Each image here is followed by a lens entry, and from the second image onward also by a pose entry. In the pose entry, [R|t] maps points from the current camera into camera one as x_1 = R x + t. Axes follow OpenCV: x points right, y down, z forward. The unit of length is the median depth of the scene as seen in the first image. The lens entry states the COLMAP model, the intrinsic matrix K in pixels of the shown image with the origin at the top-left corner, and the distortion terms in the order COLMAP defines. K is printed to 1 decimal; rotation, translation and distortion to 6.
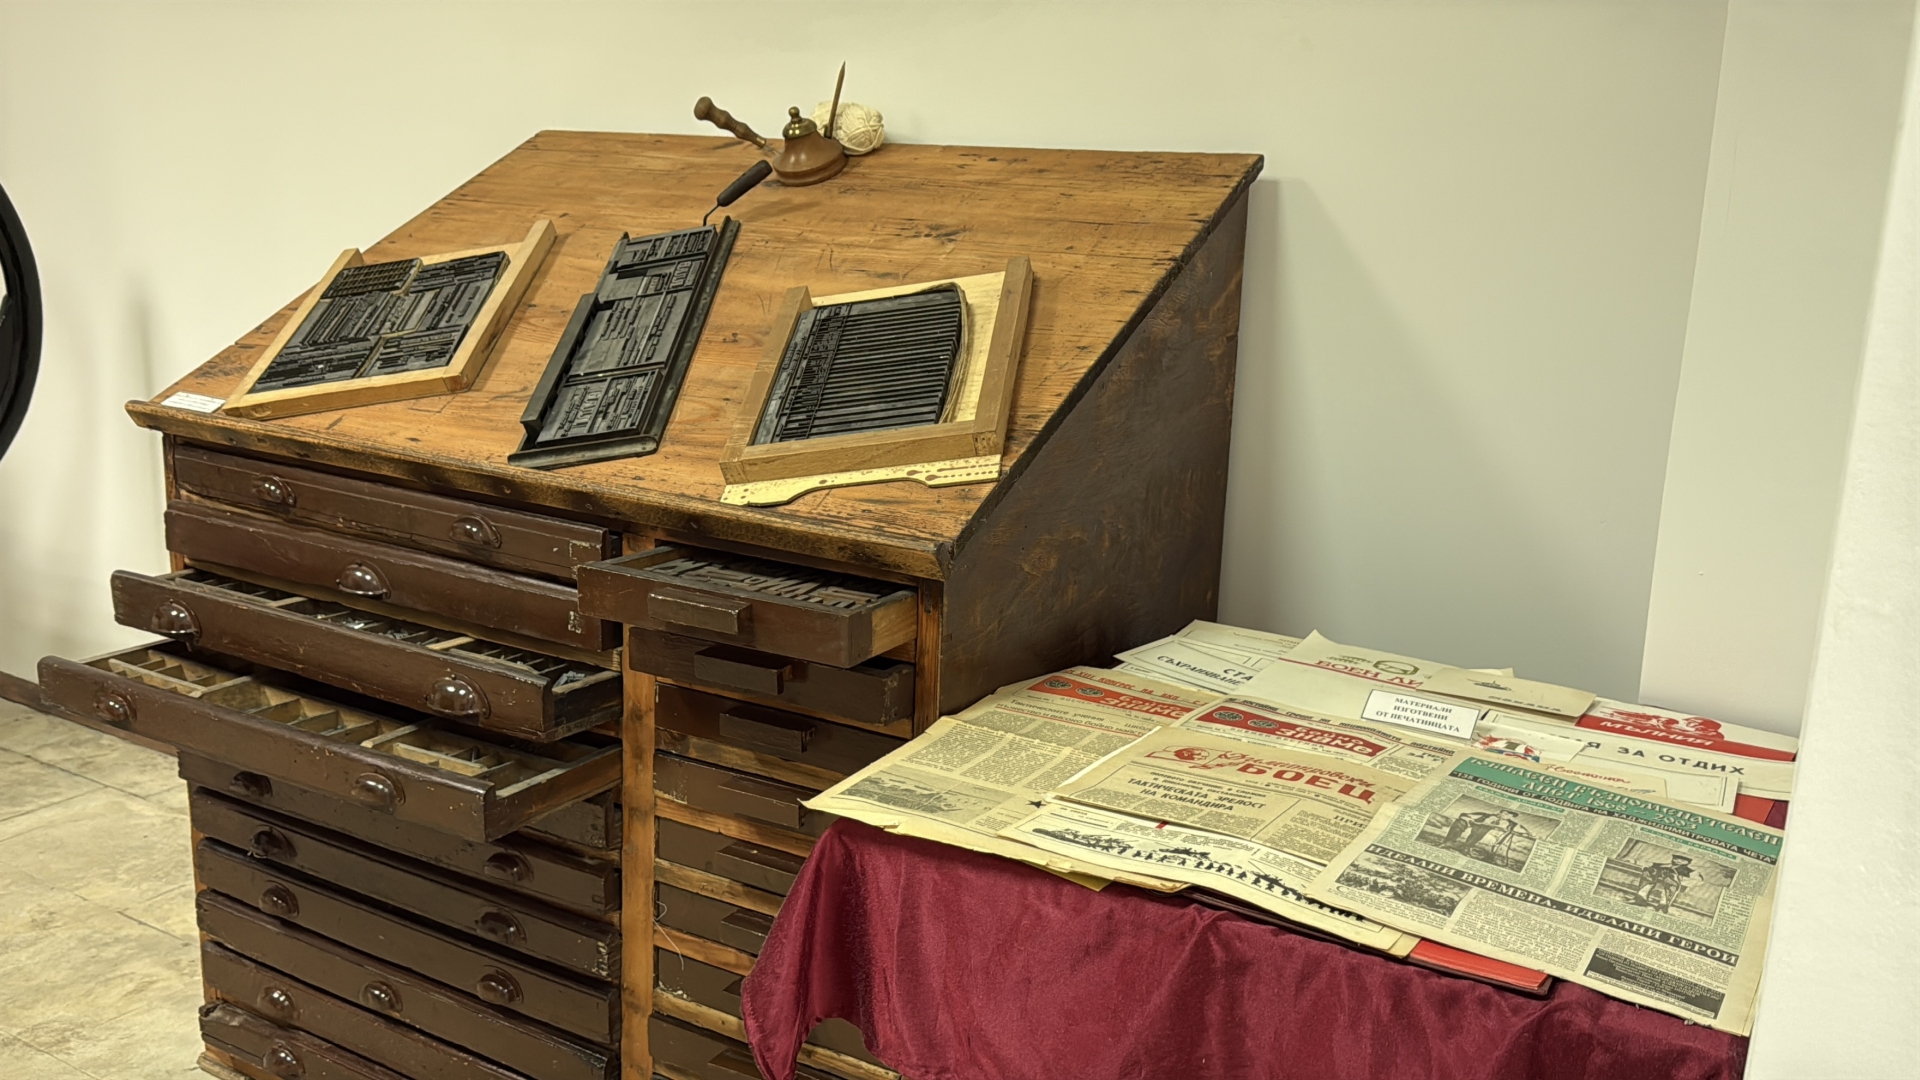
lens RADIAL K [[1640.4, 0, 960.0], [0, 1640.4, 540.0], [0, 0, 1]] dist [0.209193, -0.565851]
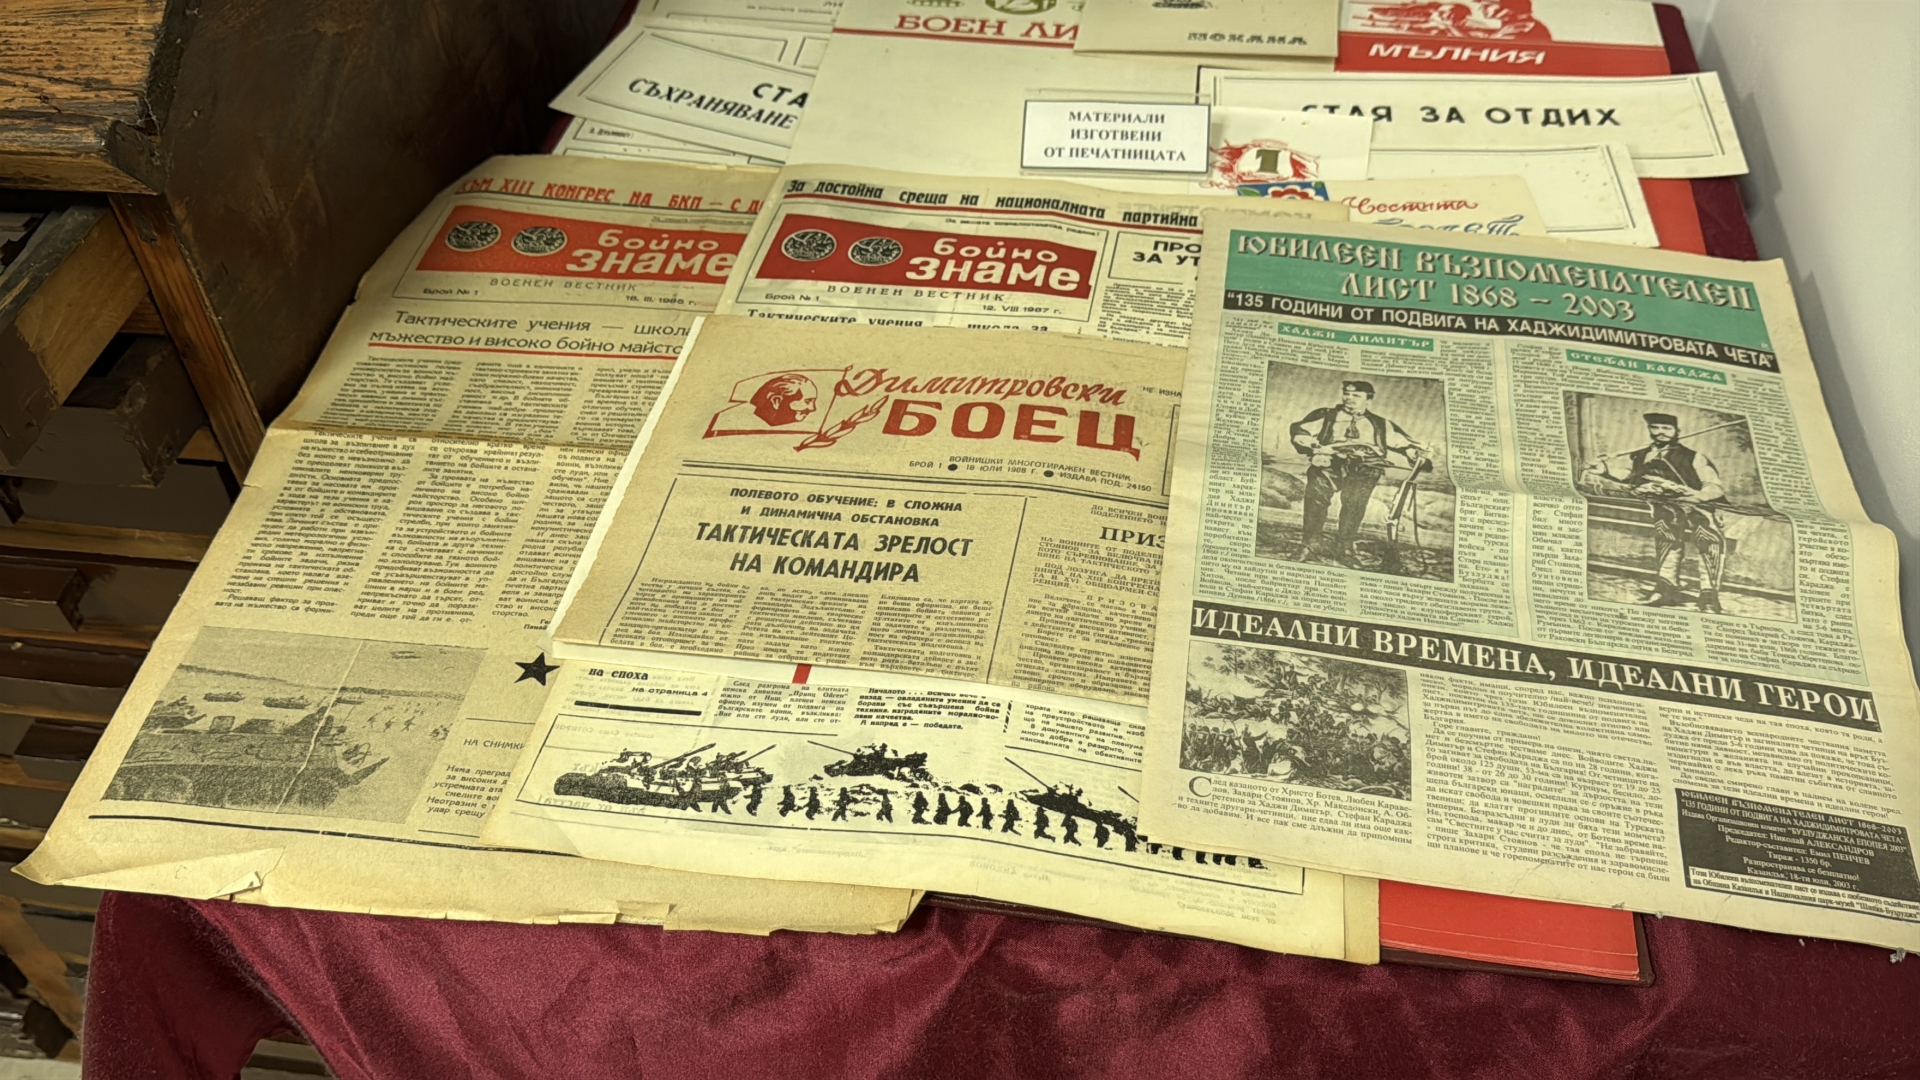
lens RADIAL K [[1640.4, 0, 960.0], [0, 1640.4, 540.0], [0, 0, 1]] dist [0.209193, -0.565851]
pose [[0.920730, -0.319931, 0.223383, 0.061995], [0.148824, 0.817139, 0.556898, -0.121887], [-0.360704, -0.479508, 0.799978, 0.556964]]
